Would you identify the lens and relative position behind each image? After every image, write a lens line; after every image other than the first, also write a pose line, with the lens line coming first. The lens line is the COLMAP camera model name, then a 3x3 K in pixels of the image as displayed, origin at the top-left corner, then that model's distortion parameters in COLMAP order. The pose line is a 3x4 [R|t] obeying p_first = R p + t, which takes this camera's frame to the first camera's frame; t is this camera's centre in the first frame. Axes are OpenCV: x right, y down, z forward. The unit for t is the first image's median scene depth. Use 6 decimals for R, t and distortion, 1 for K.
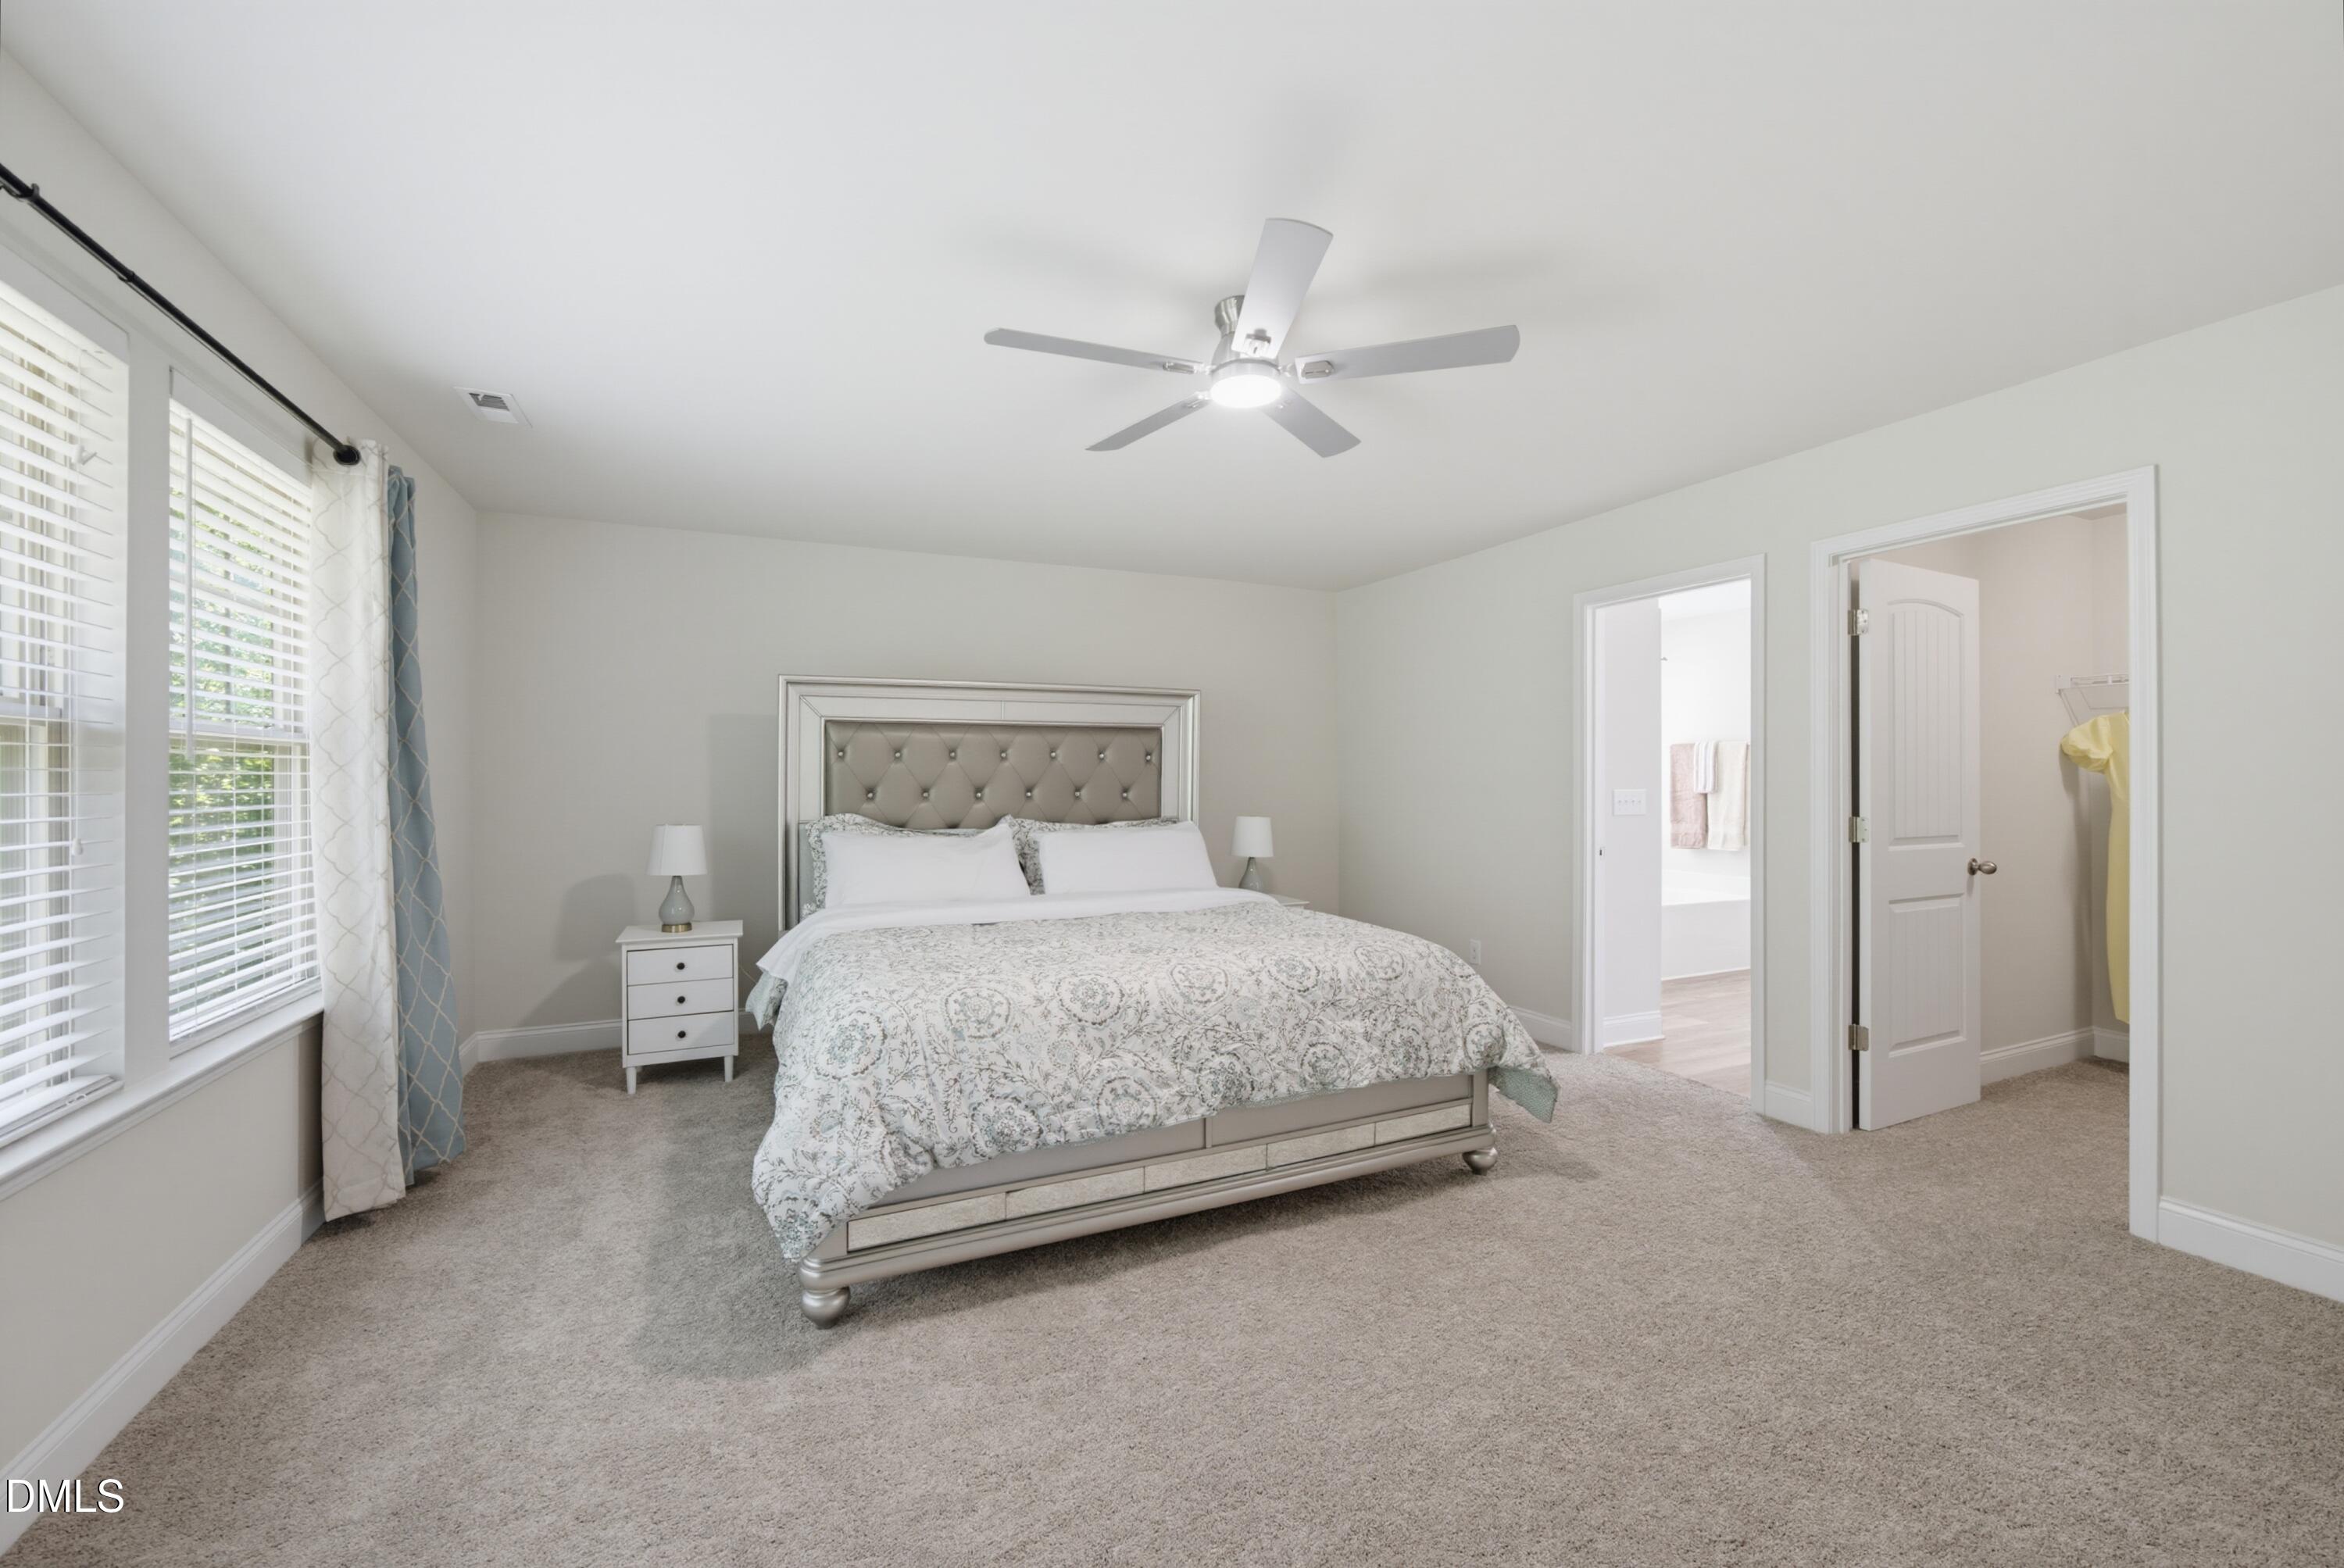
lens RADIAL K [[931.5, 0, 1172.0], [0, 931.5, 784.0], [0, 0, 1]] dist [-0.014641, 0.007050]
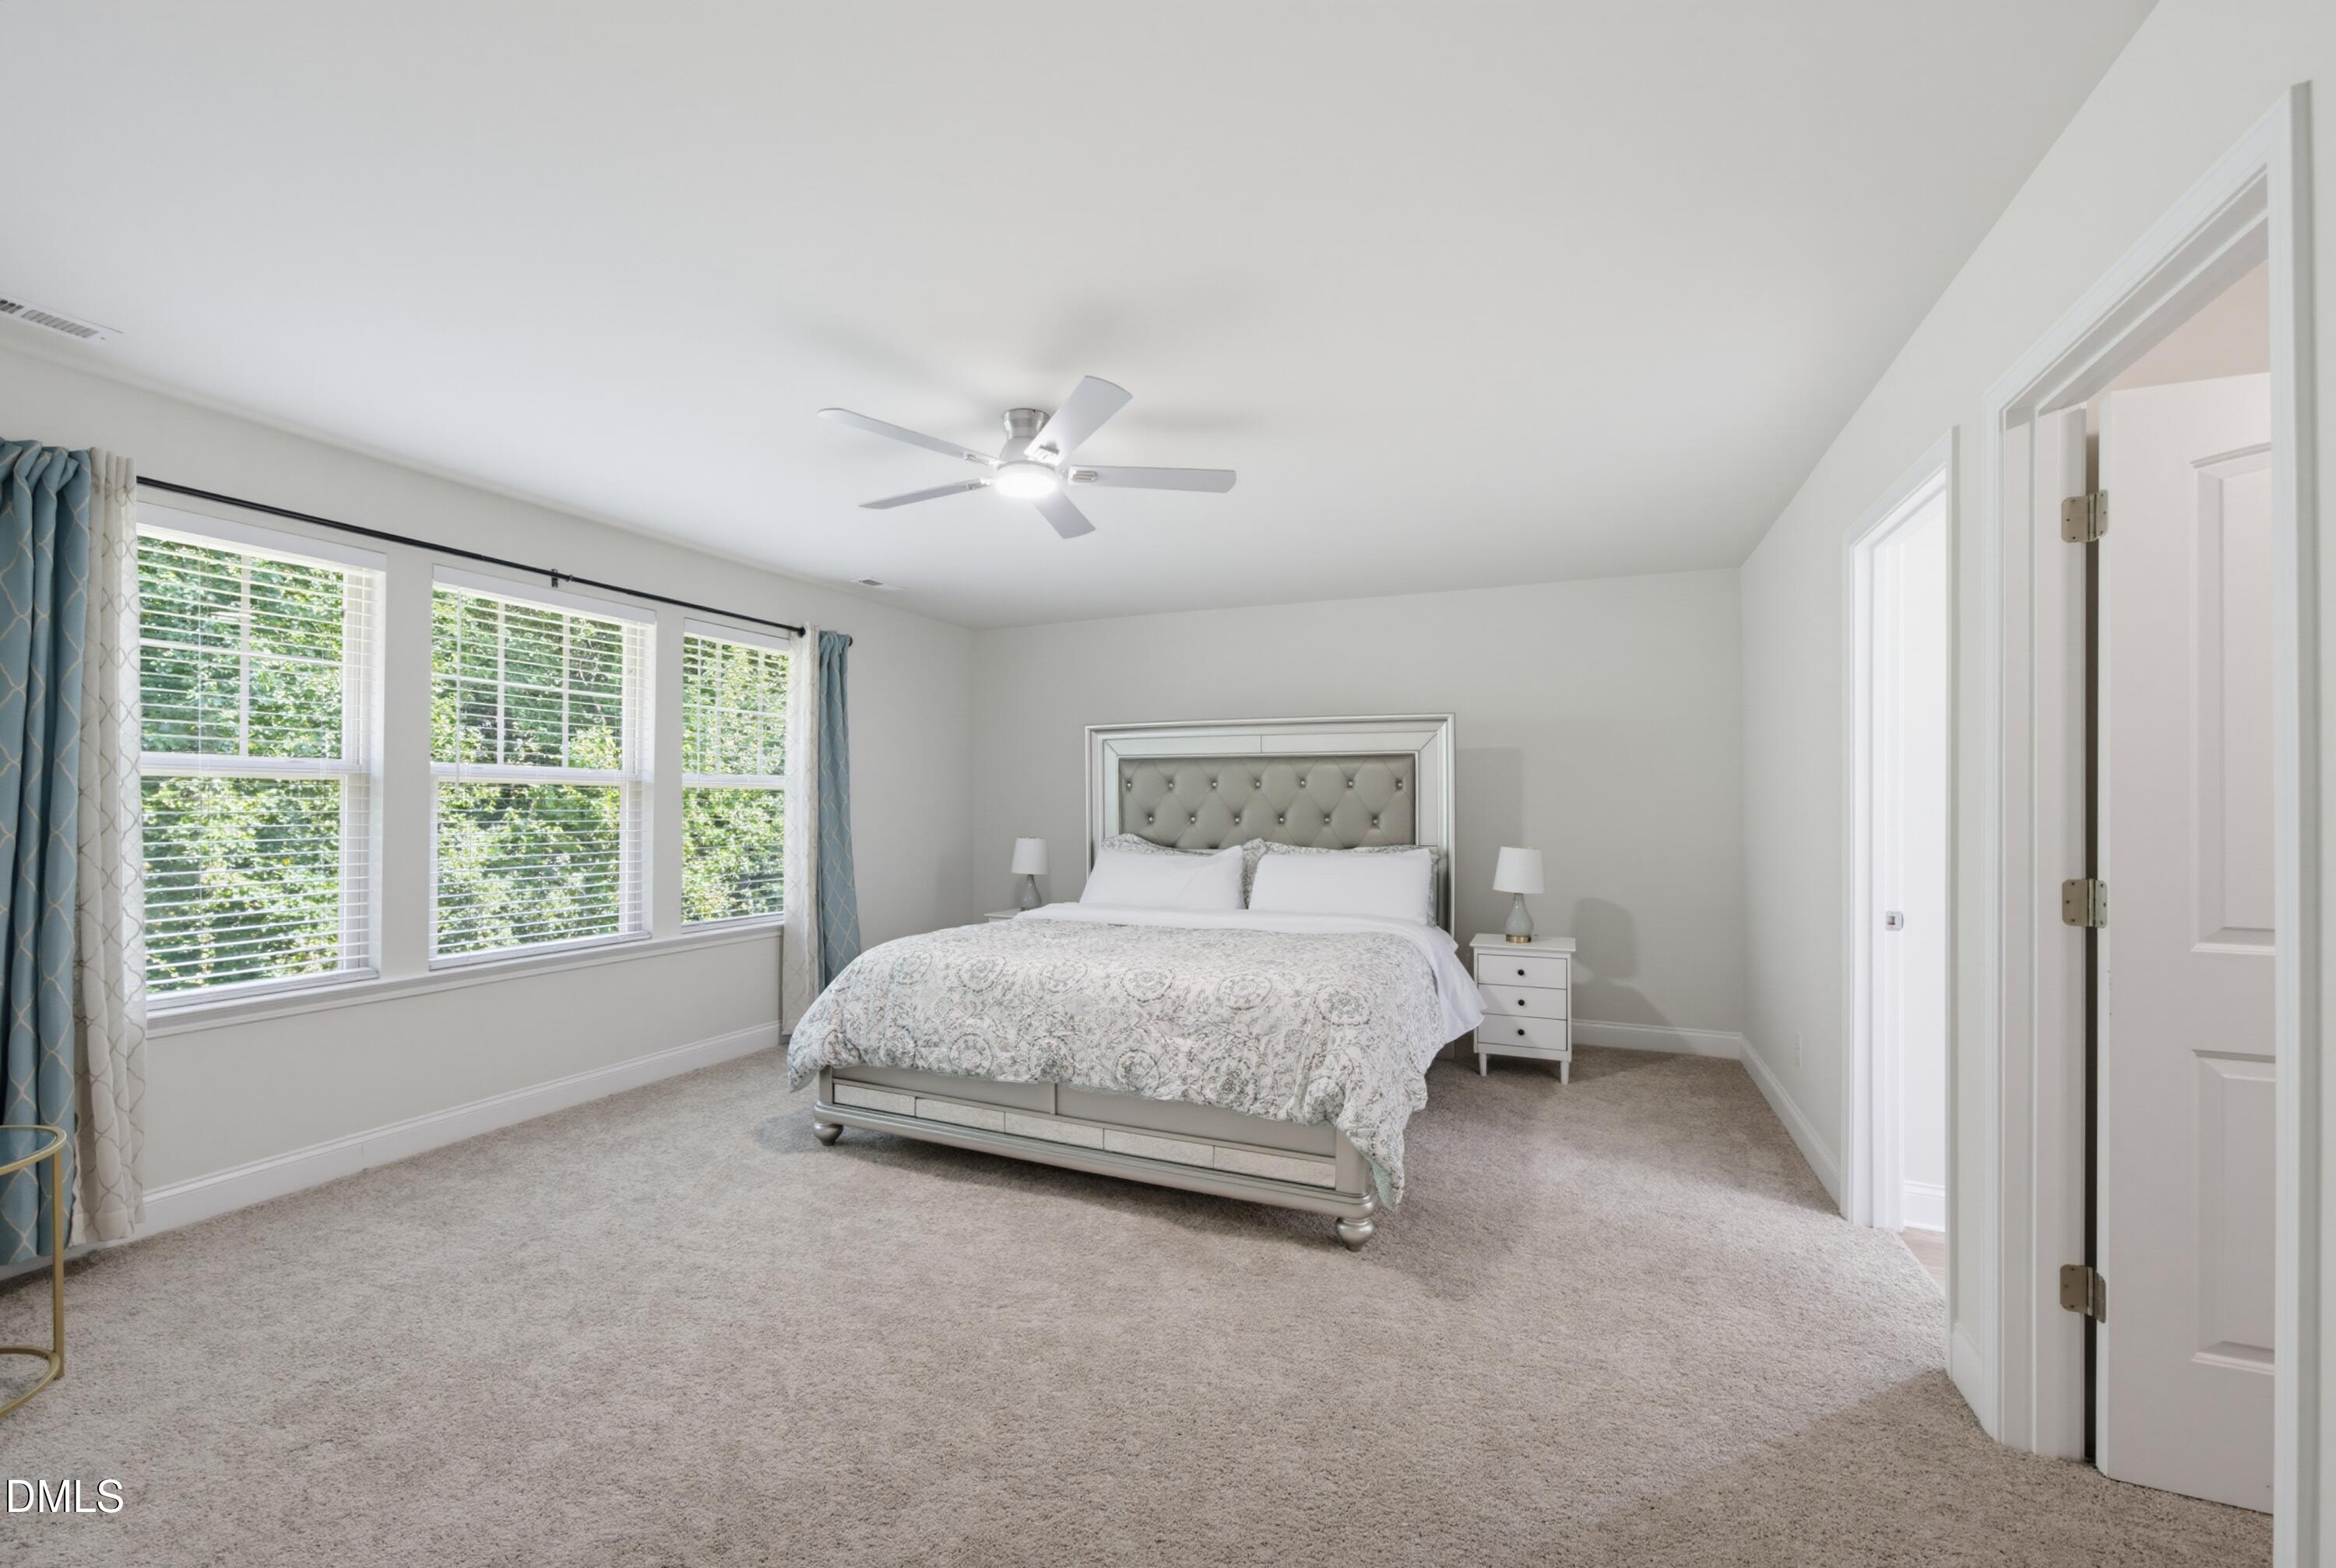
lens RADIAL K [[934.9, 0, 1148.2], [0, 934.9, 802.5], [0, 0, 1]] dist [-0.029367, 0.013359]
pose [[0.652733, 0.000497, -0.757588, 1.002759], [-0.008097, 0.999947, -0.006321, -0.002420], [0.757544, 0.010260, 0.652703, 0.301766]]
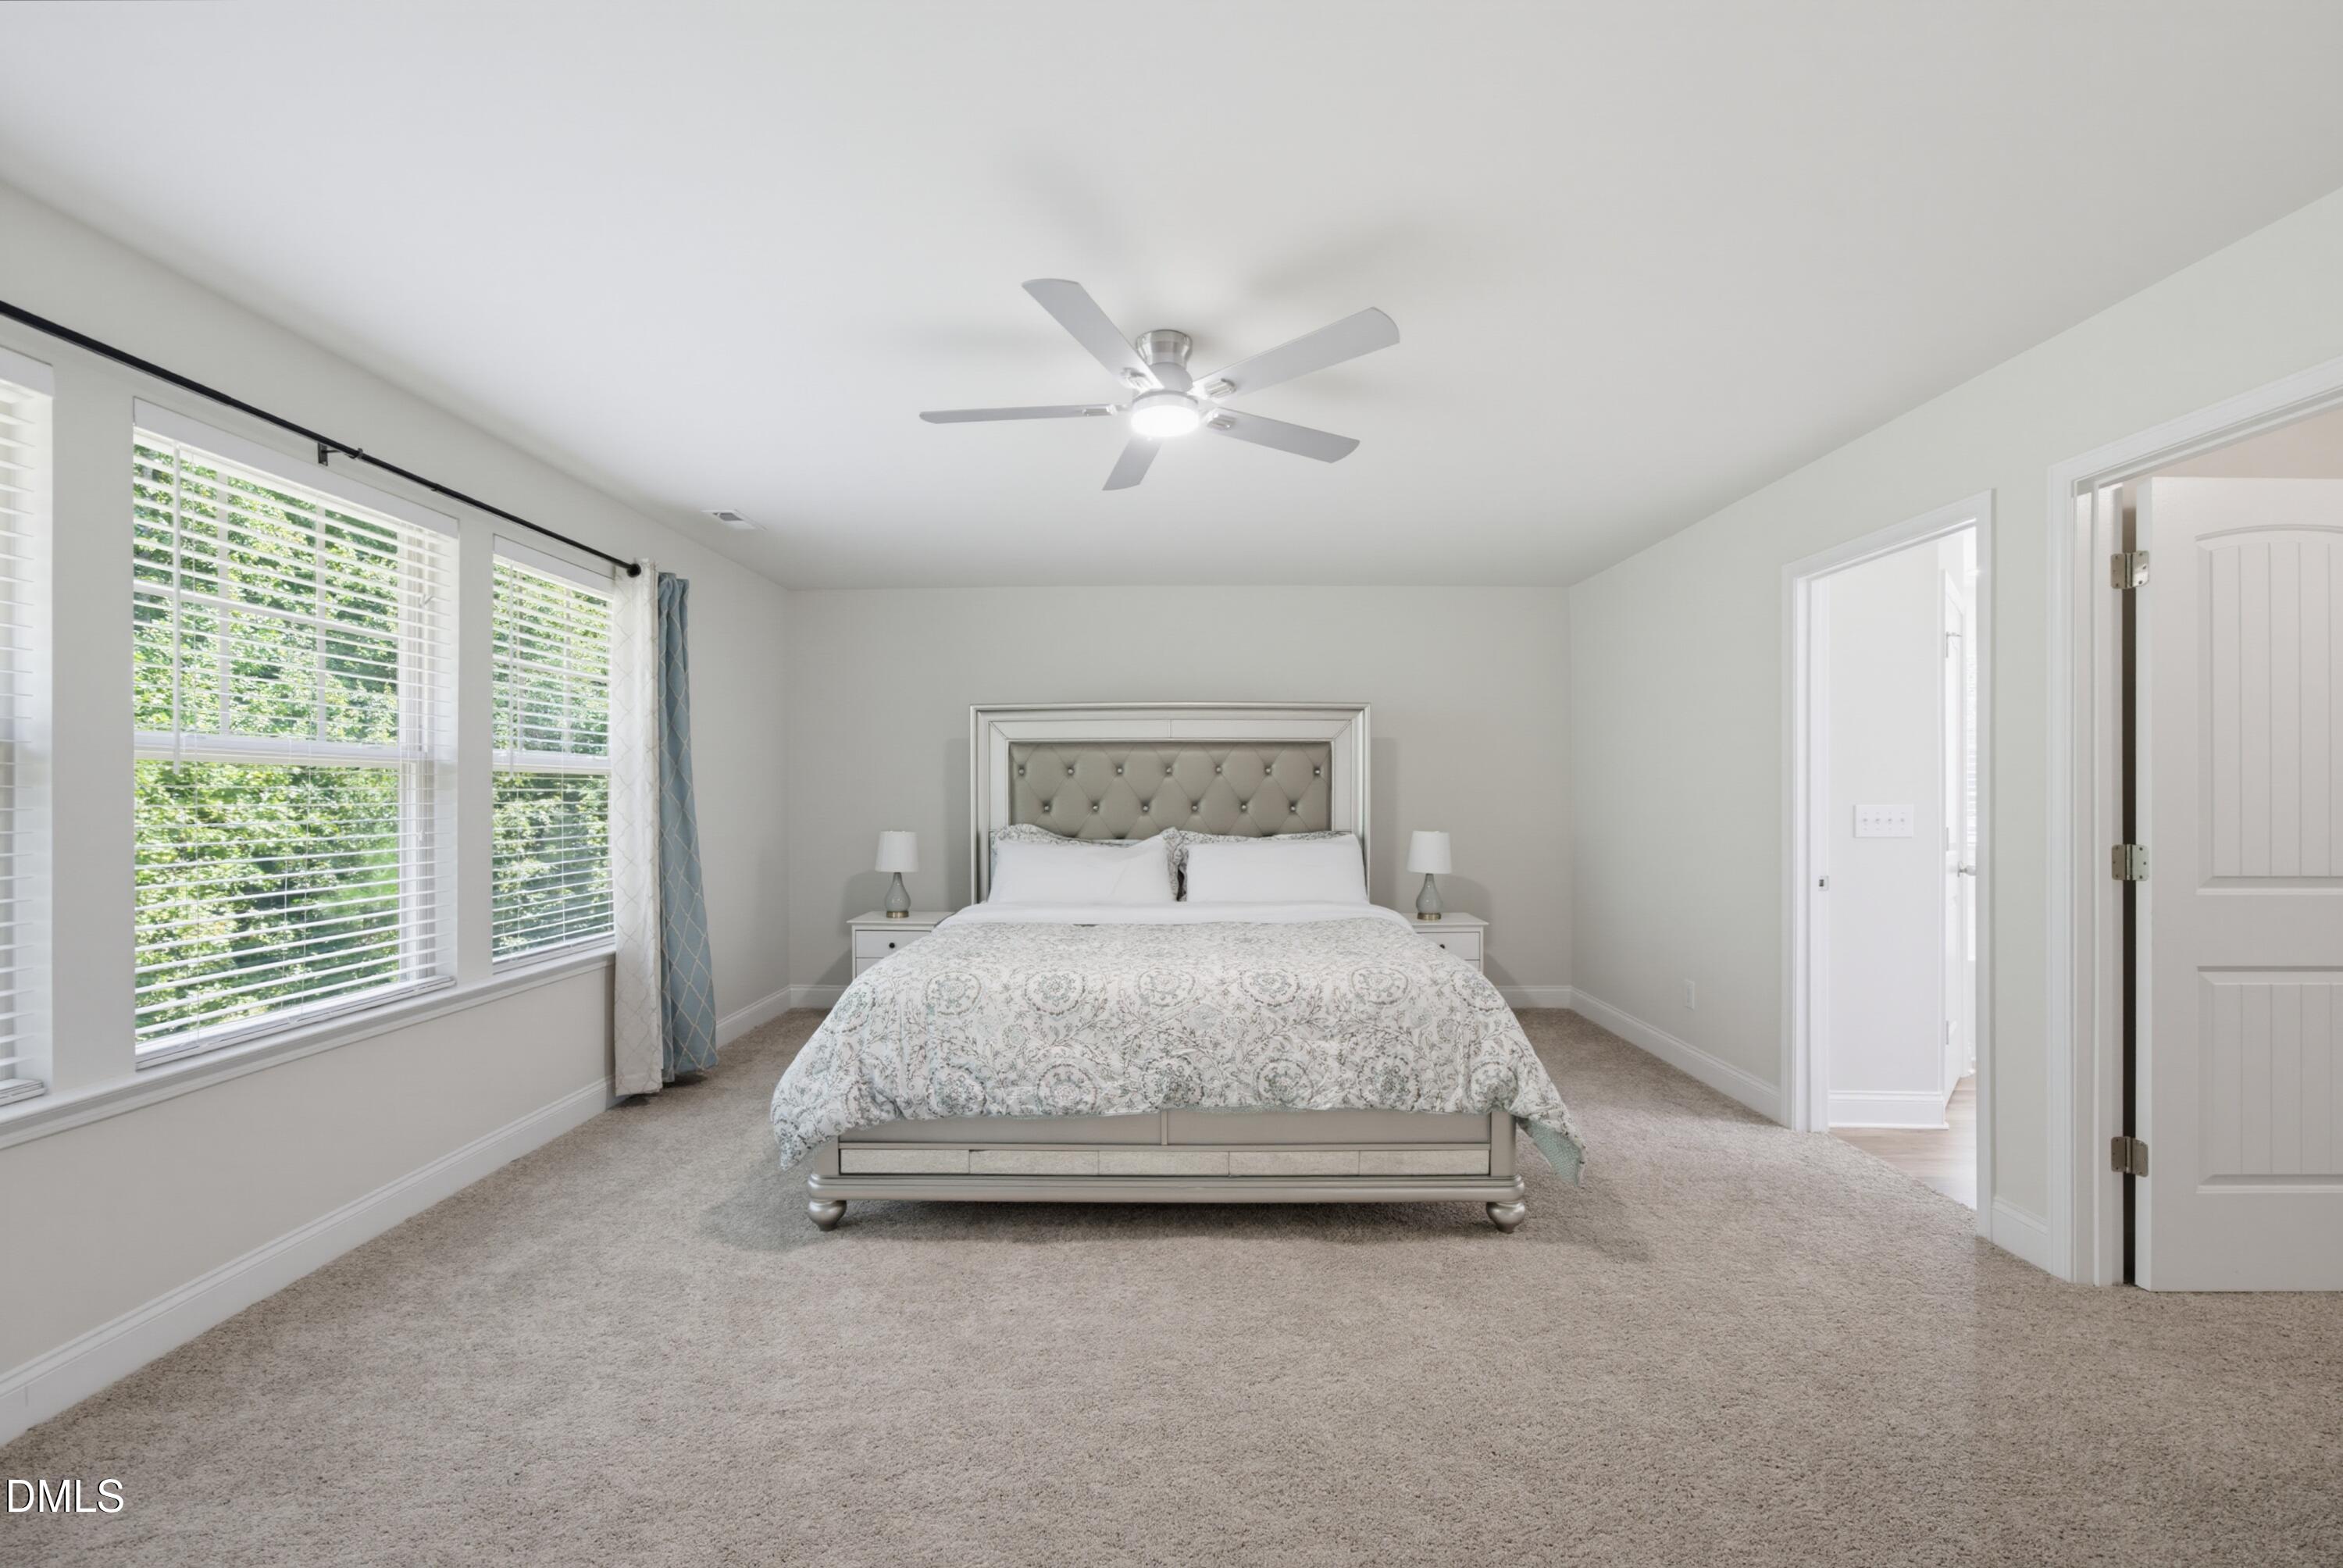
lens RADIAL K [[930.2, 0, 1164.5], [0, 930.2, 797.1], [0, 0, 1]] dist [-0.024536, 0.014278]
pose [[0.903319, -0.000114, -0.428970, 0.477087], [-0.000578, 0.999999, -0.001482, 0.001162], [0.428970, 0.001586, 0.903317, 0.054932]]
